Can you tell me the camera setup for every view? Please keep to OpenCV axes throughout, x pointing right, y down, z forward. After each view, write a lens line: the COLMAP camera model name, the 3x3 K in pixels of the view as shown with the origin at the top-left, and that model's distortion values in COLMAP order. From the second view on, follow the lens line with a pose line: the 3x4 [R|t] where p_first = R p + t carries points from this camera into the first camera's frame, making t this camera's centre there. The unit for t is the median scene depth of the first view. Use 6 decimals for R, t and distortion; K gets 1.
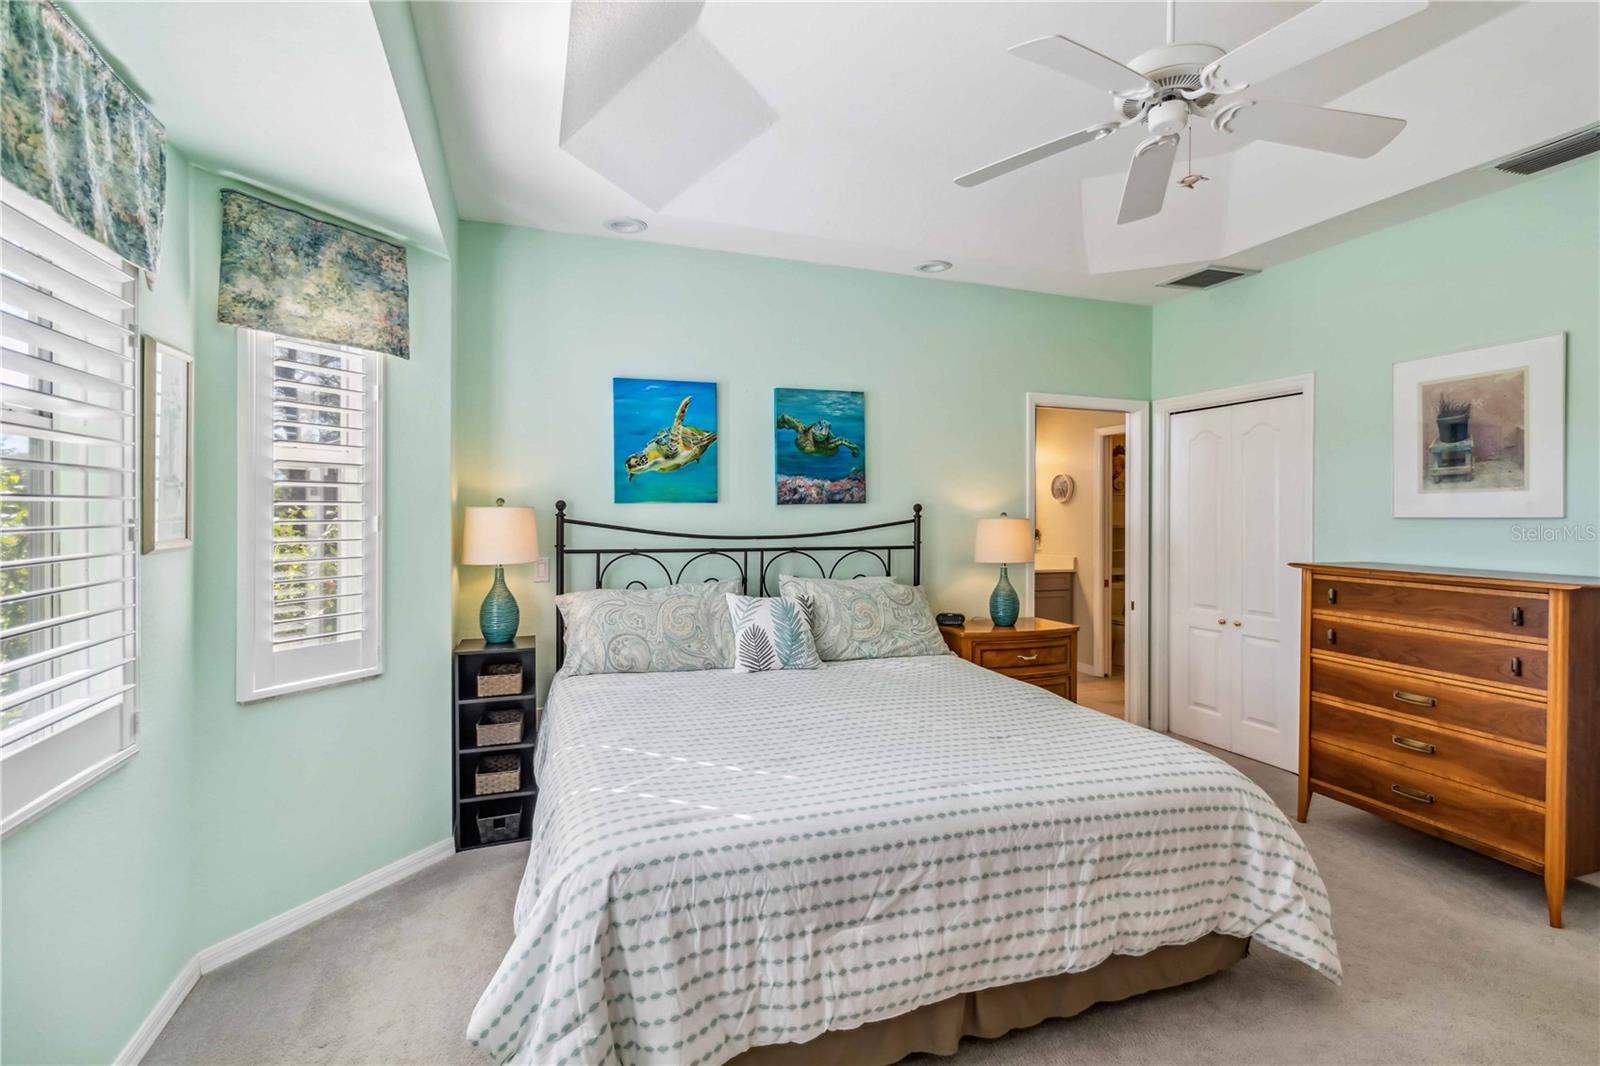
lens RADIAL K [[749.4, 0, 800.3], [0, 749.4, 520.7], [0, 0, 1]] dist [0.001105, 0.000052]
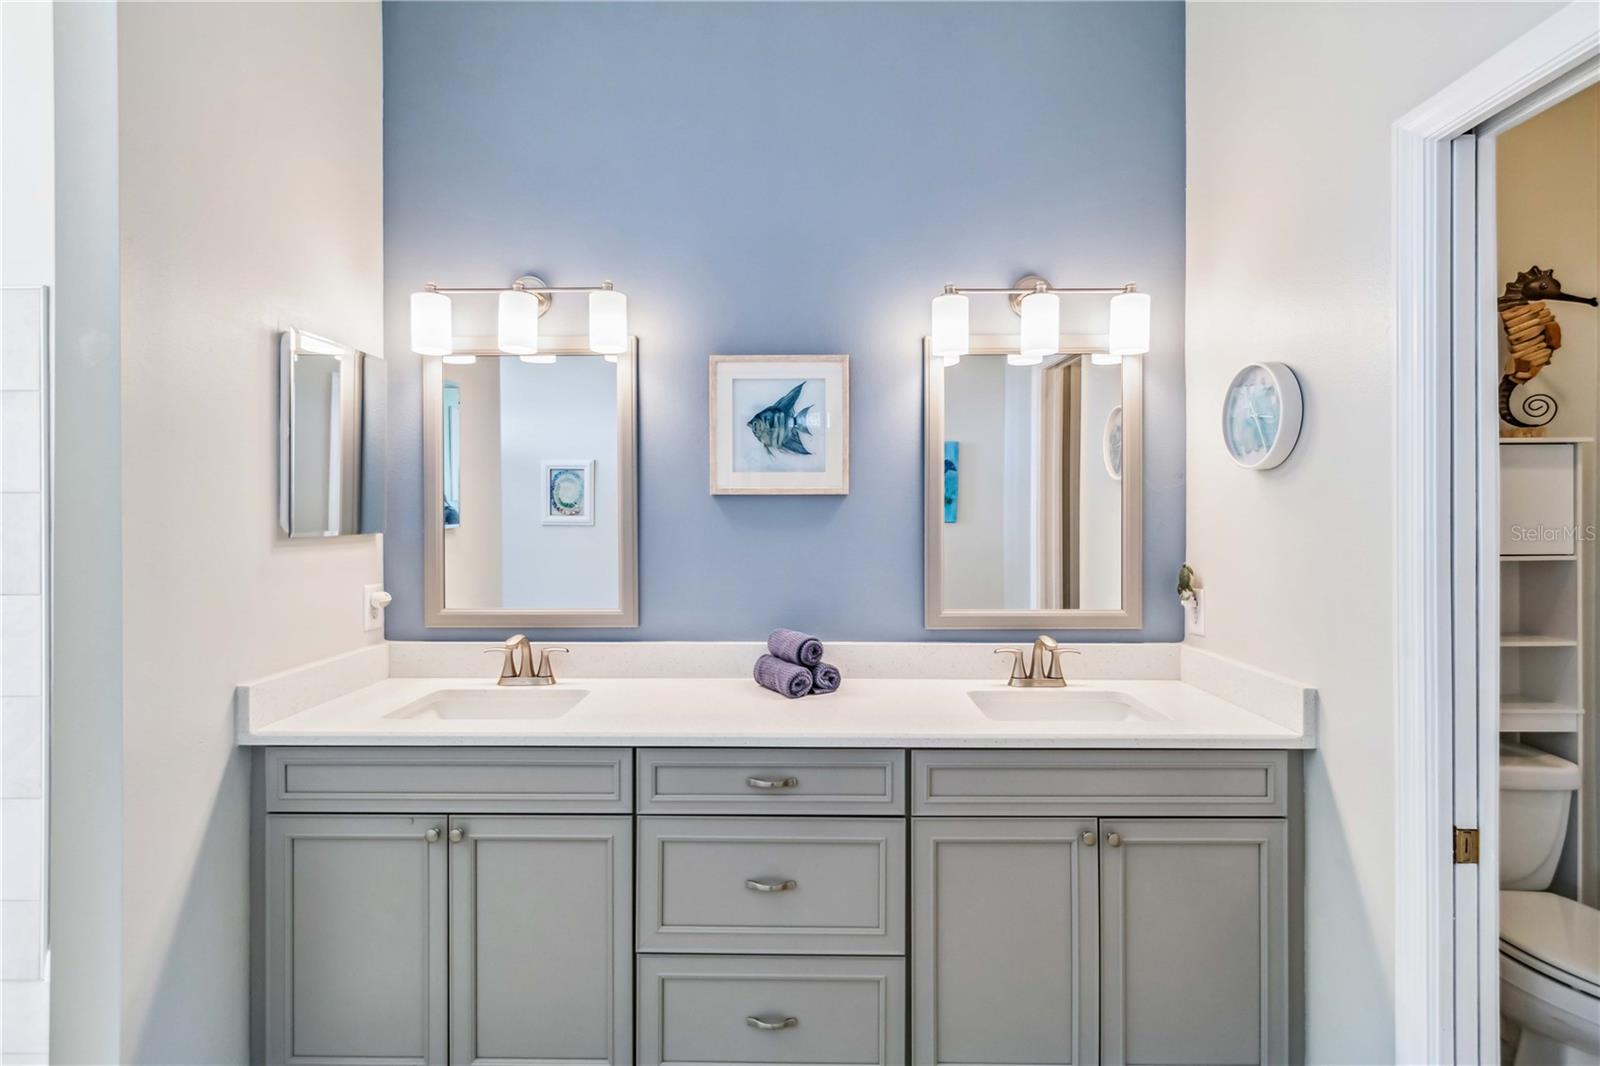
lens RADIAL K [[749.4, 0, 798.1], [0, 749.4, 516.9], [0, 0, 1]] dist [0.001105, 0.000052]
pose [[0.935175, -0.000330, -0.354186, 0.533293], [-0.002424, 0.999970, -0.007330, -0.011828], [0.354178, 0.007713, 0.935146, 1.274793]]
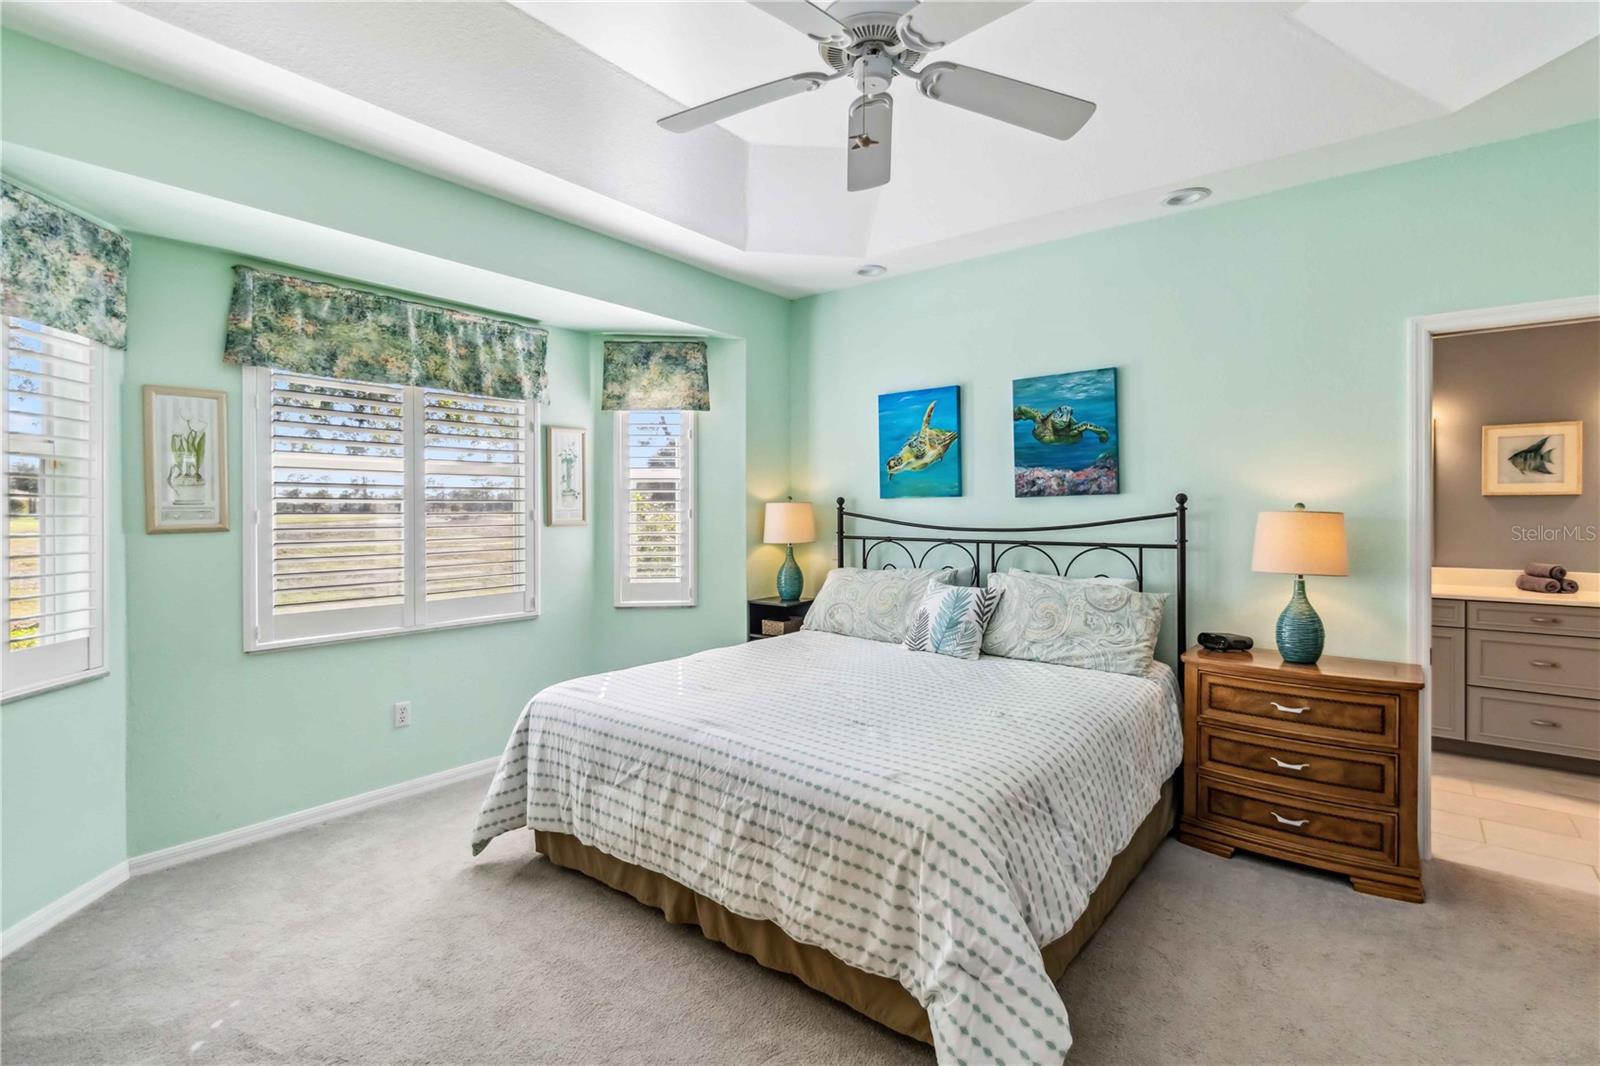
lens RADIAL K [[749.4, 0, 802.2], [0, 749.4, 513.2], [0, 0, 1]] dist [0.001105, 0.000052]
pose [[0.523201, 0.001398, -0.852208, 0.708342], [-0.005646, 0.999982, -0.001826, 0.003011], [0.852191, 0.005767, 0.523199, 0.255626]]
